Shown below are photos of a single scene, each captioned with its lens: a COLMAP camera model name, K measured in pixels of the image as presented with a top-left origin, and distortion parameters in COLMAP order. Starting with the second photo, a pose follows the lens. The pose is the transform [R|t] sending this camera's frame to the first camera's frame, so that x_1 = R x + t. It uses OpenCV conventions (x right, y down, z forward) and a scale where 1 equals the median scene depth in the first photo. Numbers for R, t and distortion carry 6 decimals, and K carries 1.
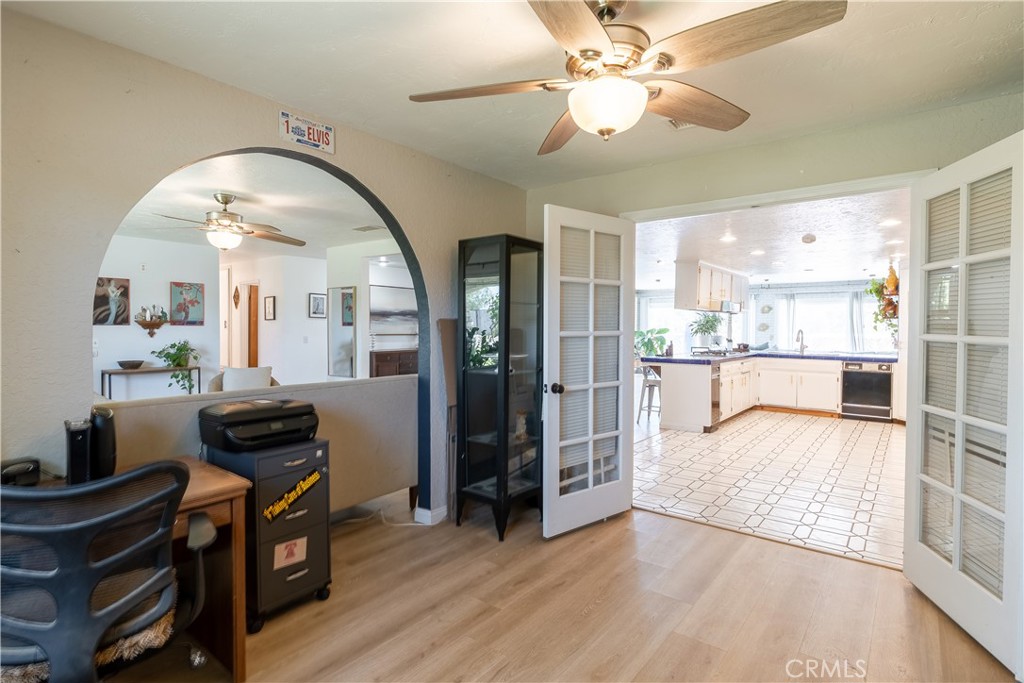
lens RADIAL K [[516.4, 0, 512.0], [0, 516.4, 341.5], [0, 0, 1]] dist [-0.001590, -0.000267]
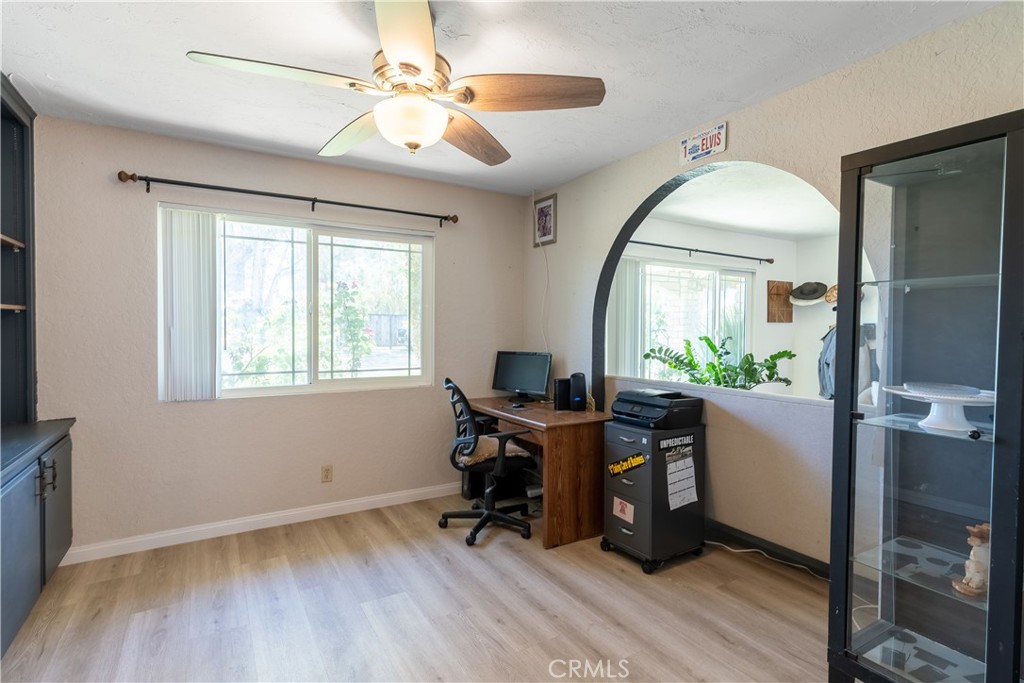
lens RADIAL K [[496.1, 0, 512.0], [0, 496.1, 341.5], [0, 0, 1]] dist [0.000392, 0.000017]
pose [[-0.349437, 0.022958, -0.936678, 0.772886], [-0.031822, 0.998832, 0.036353, -0.034707], [0.936419, 0.042510, -0.348299, 1.127232]]
